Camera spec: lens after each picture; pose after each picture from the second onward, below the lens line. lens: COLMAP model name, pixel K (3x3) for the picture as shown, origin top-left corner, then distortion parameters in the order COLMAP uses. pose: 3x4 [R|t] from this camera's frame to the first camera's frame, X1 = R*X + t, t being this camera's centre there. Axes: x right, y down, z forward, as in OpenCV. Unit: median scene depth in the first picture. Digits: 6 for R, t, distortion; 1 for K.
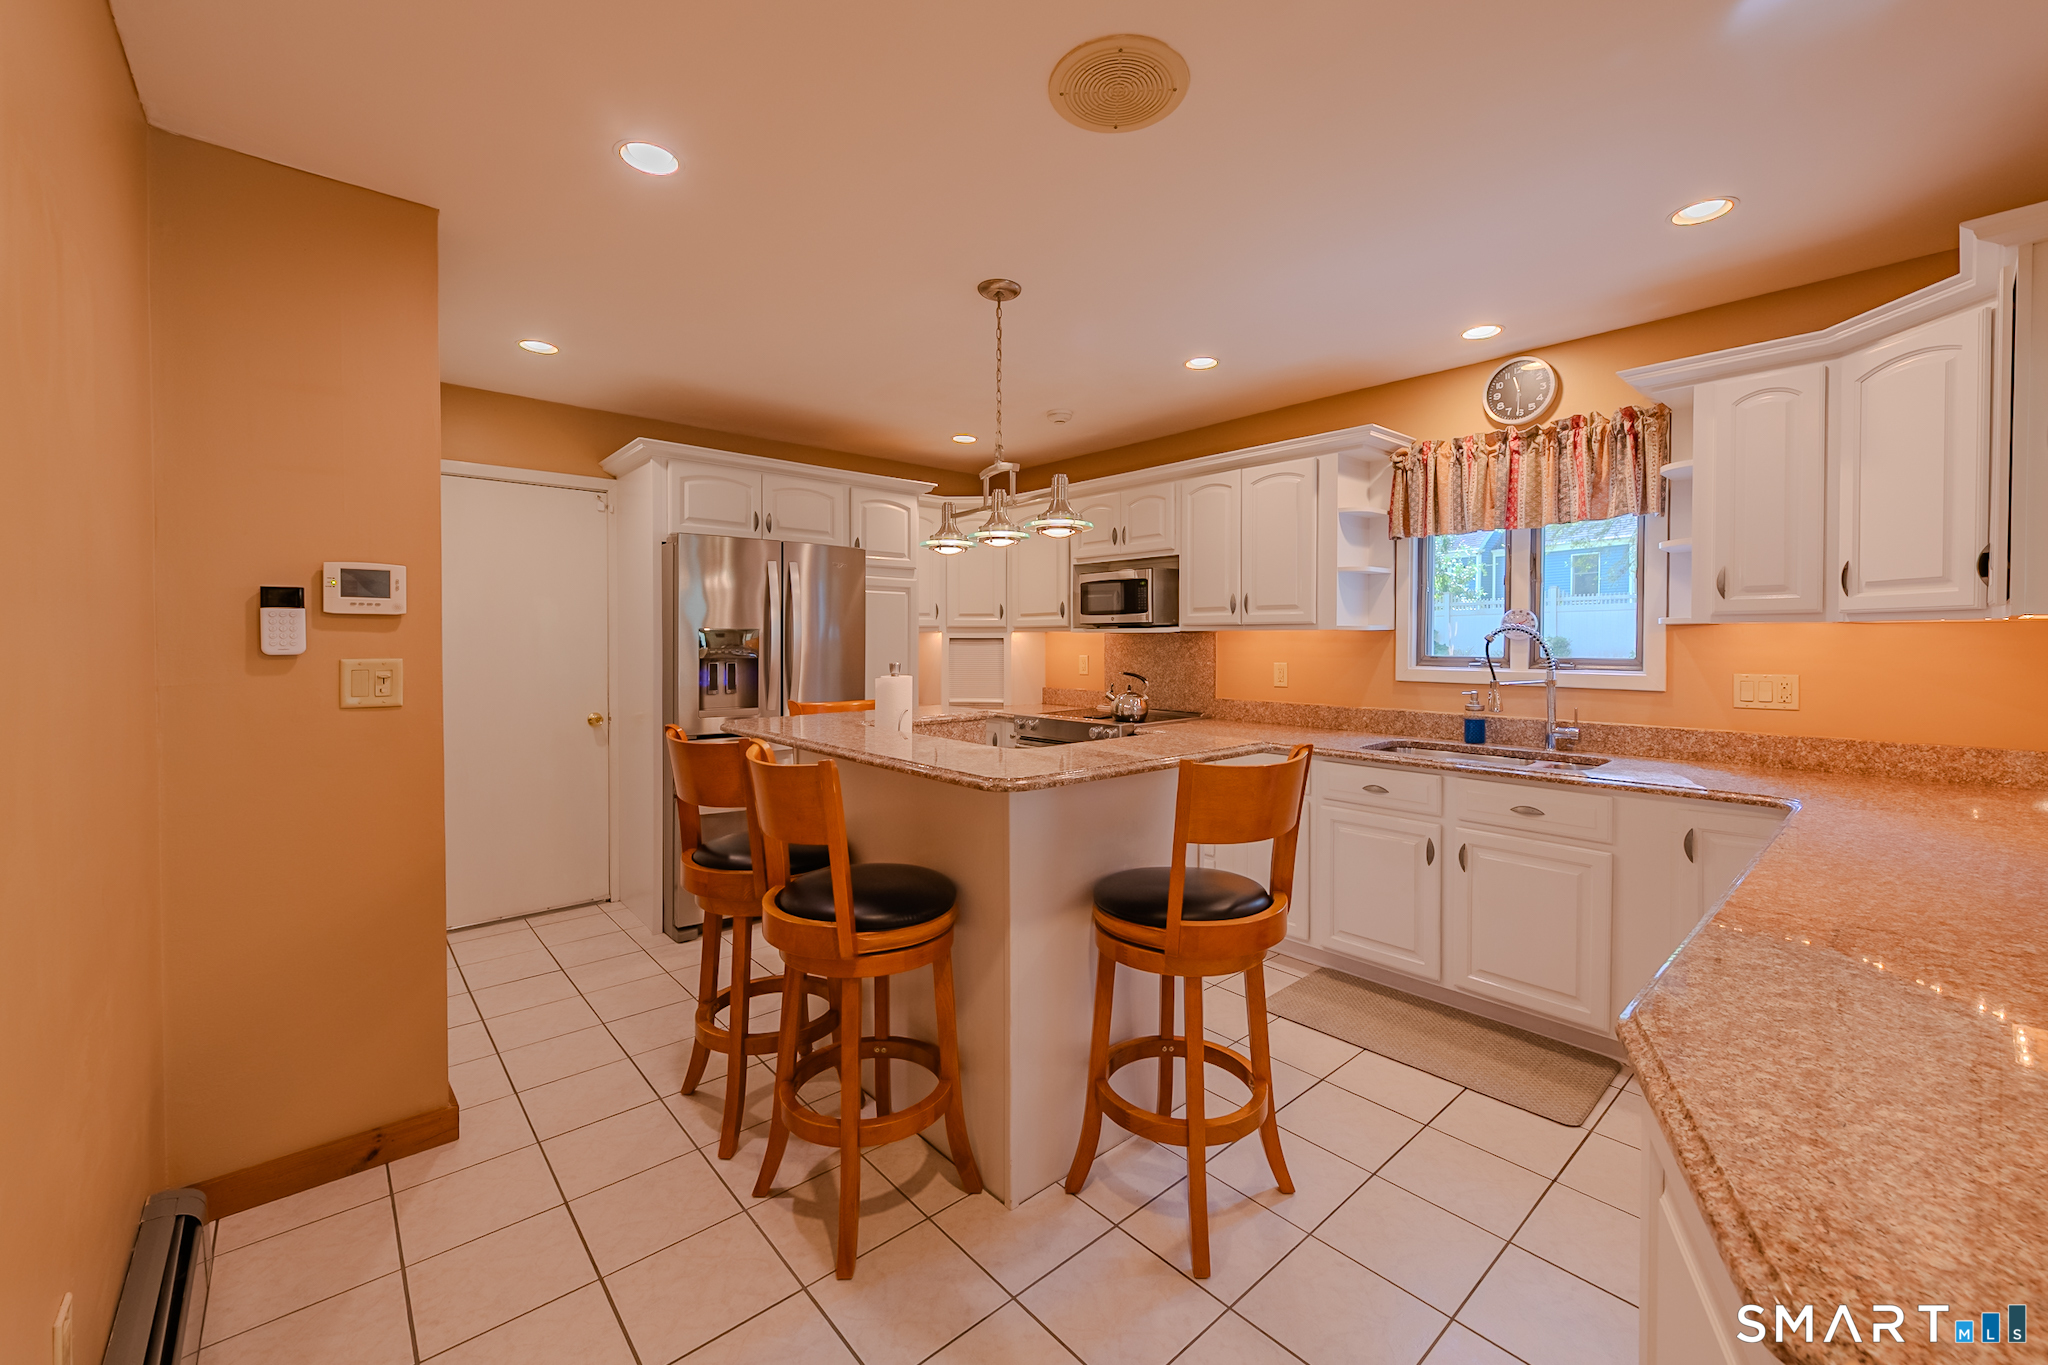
lens RADIAL K [[808.0, 0, 1047.0], [0, 808.0, 649.0], [0, 0, 1]] dist [0.008461, -0.003425]
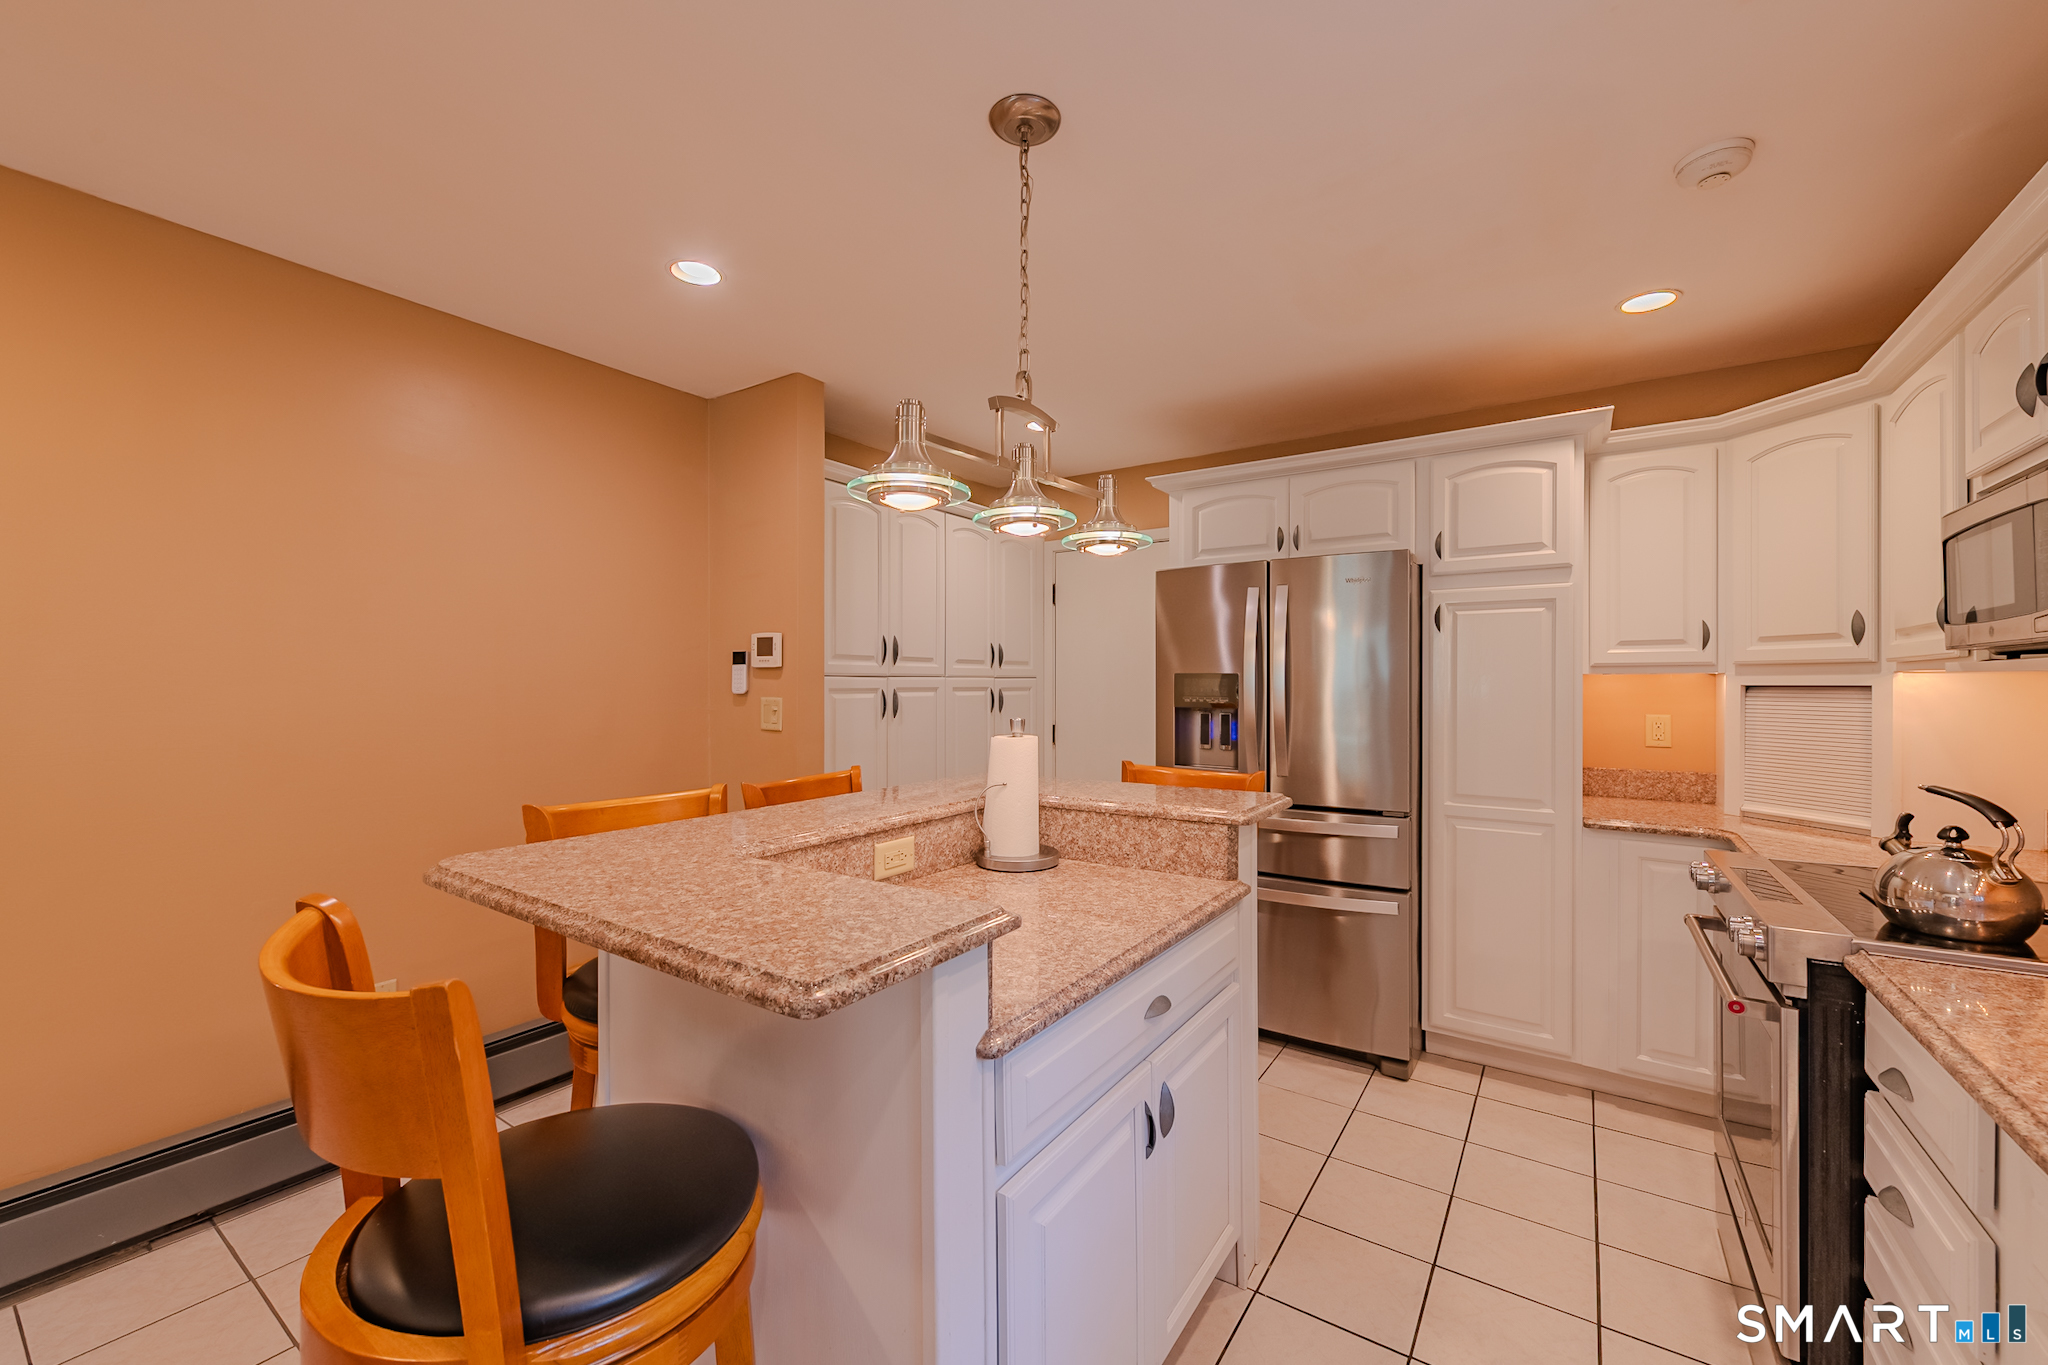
lens RADIAL K [[808.0, 0, 1022.1], [0, 808.0, 675.5], [0, 0, 1]] dist [0.008461, -0.003425]
pose [[0.225123, -0.008177, -0.974296, 0.406041], [-0.015411, 0.999810, -0.011952, -0.010059], [0.974208, 0.017705, 0.224954, 0.642775]]
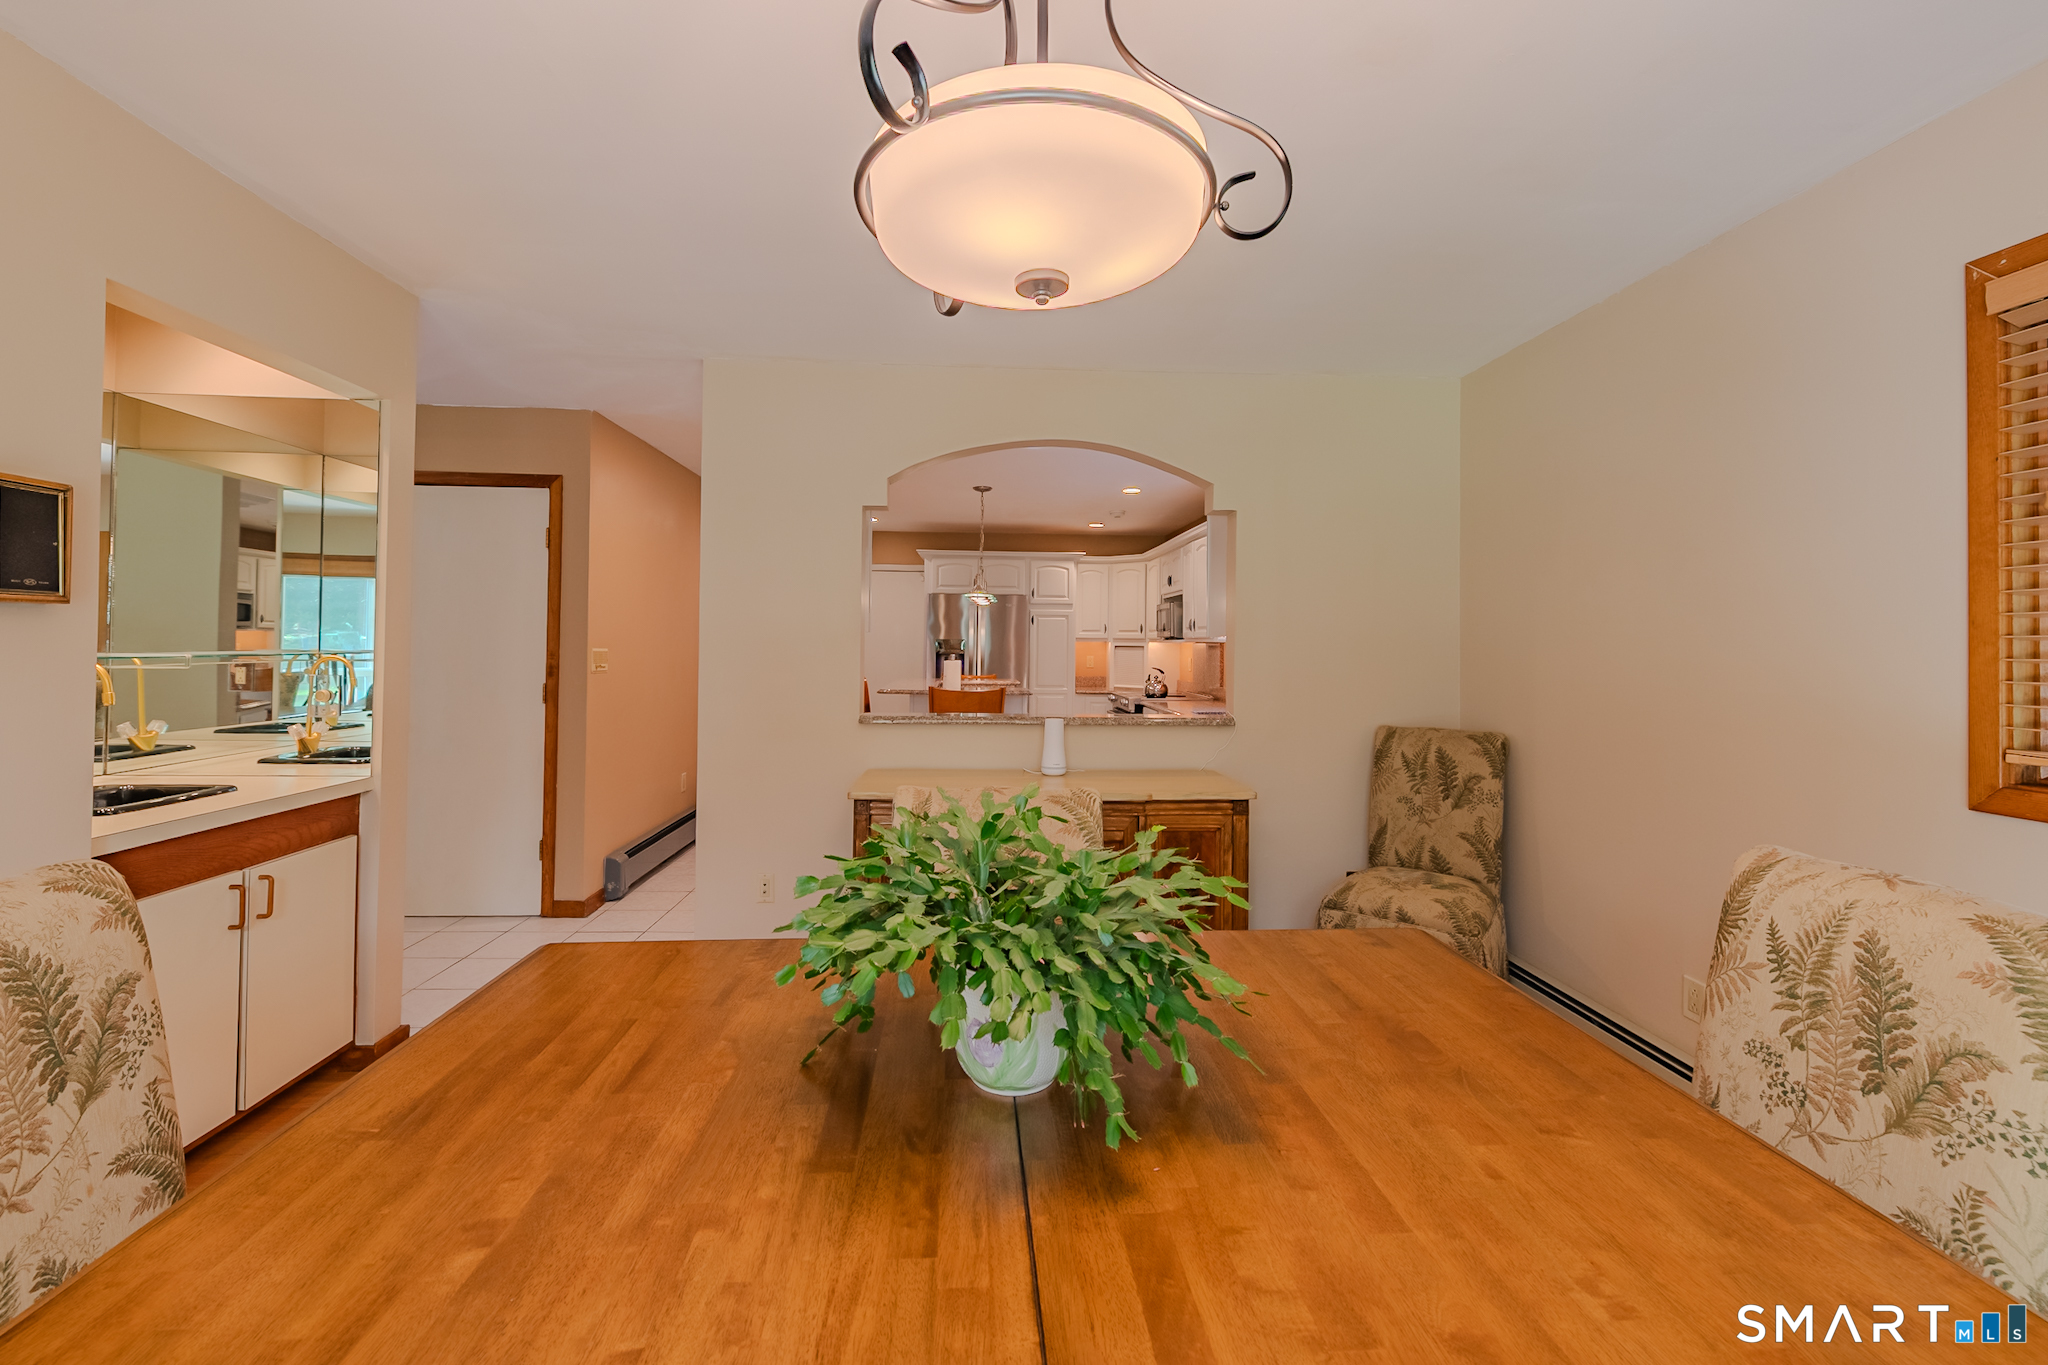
lens RADIAL K [[808.0, 0, 1025.2], [0, 808.0, 630.5], [0, 0, 1]] dist [0.008461, -0.003425]
pose [[0.778372, -0.002656, -0.627798, 1.051516], [-0.018639, 0.999452, -0.027338, 0.003492], [0.627526, 0.032981, 0.777896, -0.459272]]
